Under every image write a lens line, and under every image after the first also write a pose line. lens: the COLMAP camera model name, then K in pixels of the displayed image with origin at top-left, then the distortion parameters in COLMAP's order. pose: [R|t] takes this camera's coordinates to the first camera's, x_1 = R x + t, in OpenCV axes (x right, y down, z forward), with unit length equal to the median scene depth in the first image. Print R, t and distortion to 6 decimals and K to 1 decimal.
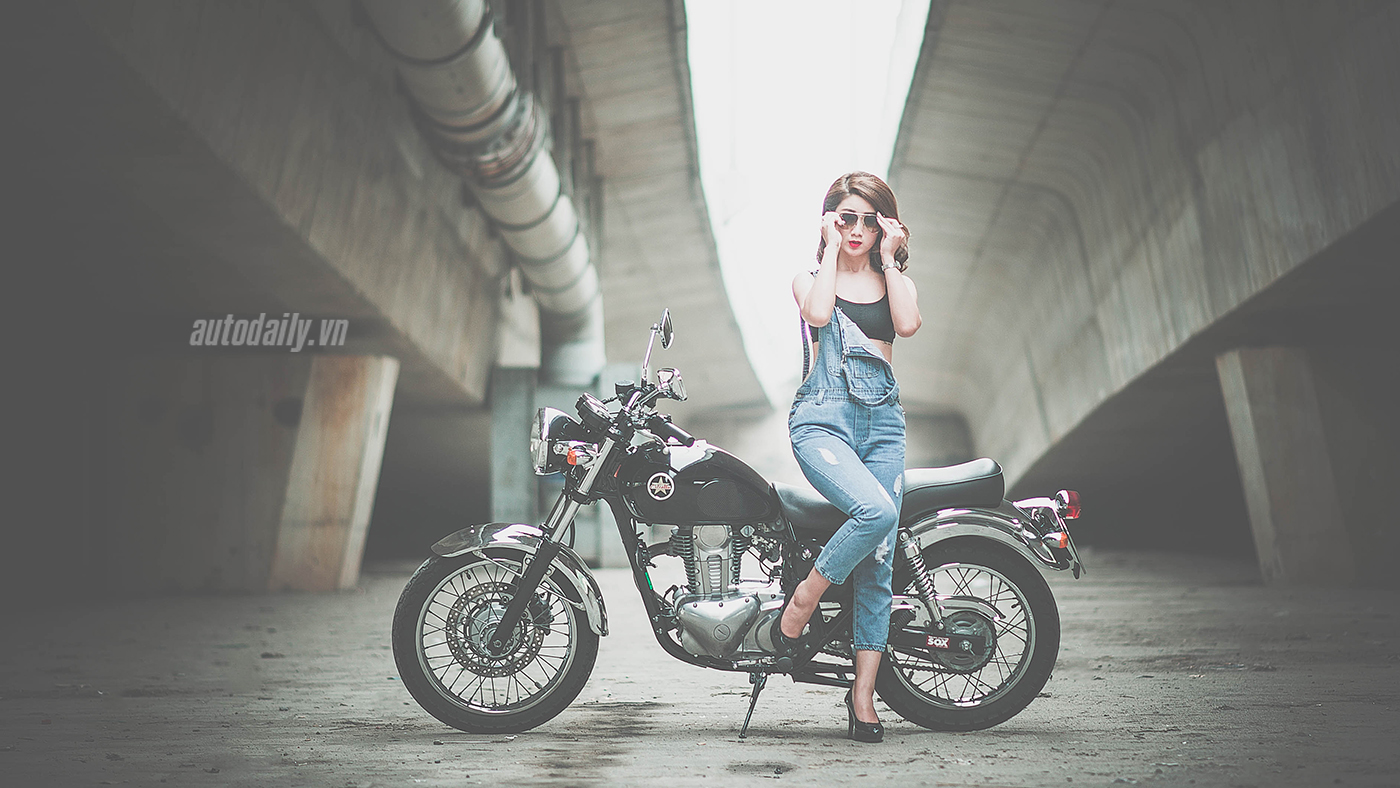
lens RADIAL K [[3822.3, 0, 733.3], [0, 3822.3, 390.6], [0, 0, 1]] dist [0.060551, 0.384217]
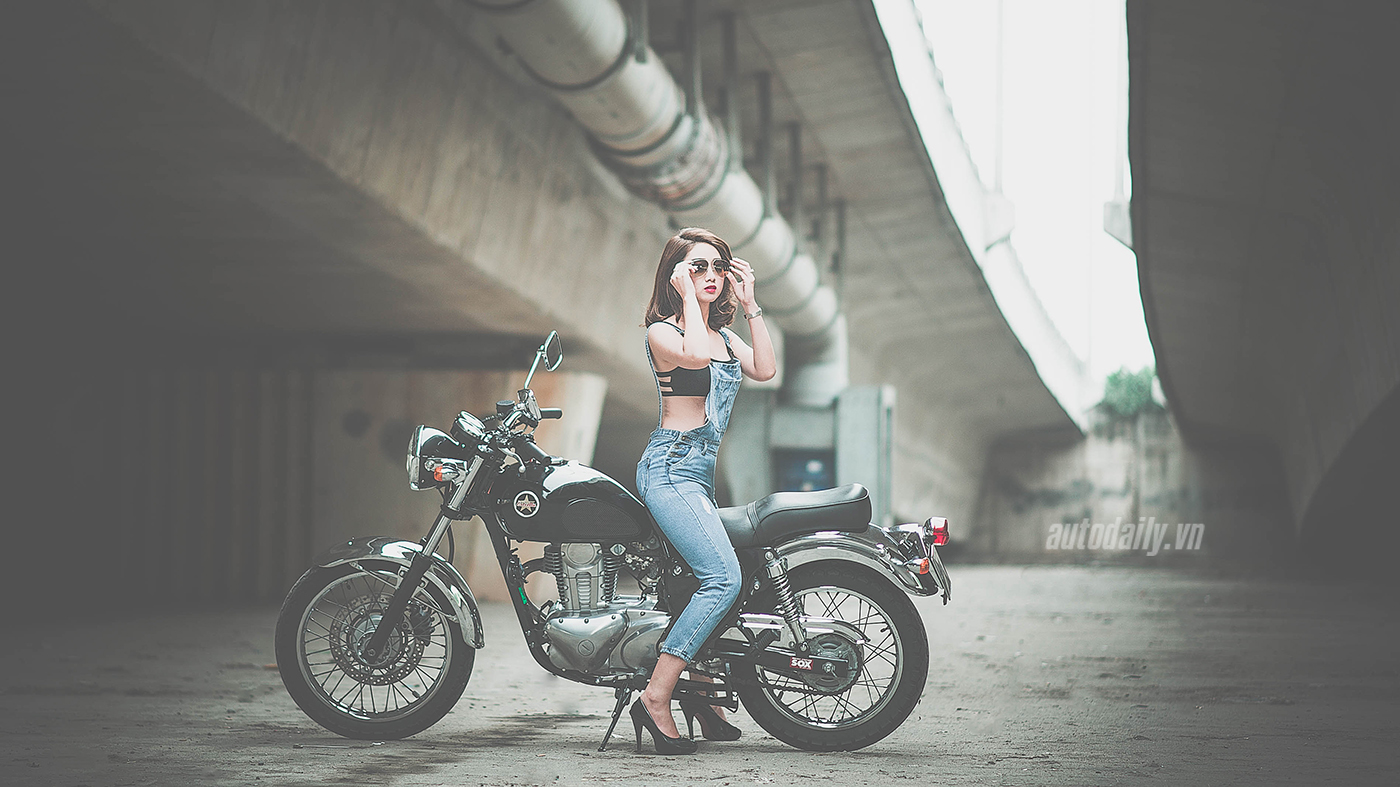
lens RADIAL K [[3822.3, 0, 733.3], [0, 3822.3, 390.1], [0, 0, 1]] dist [0.060551, 0.384217]
pose [[0.988659, 0.017942, -0.149105, 0.108923], [-0.018742, 0.999817, -0.003963, -0.001473], [0.149007, 0.006713, 0.988813, -0.005033]]
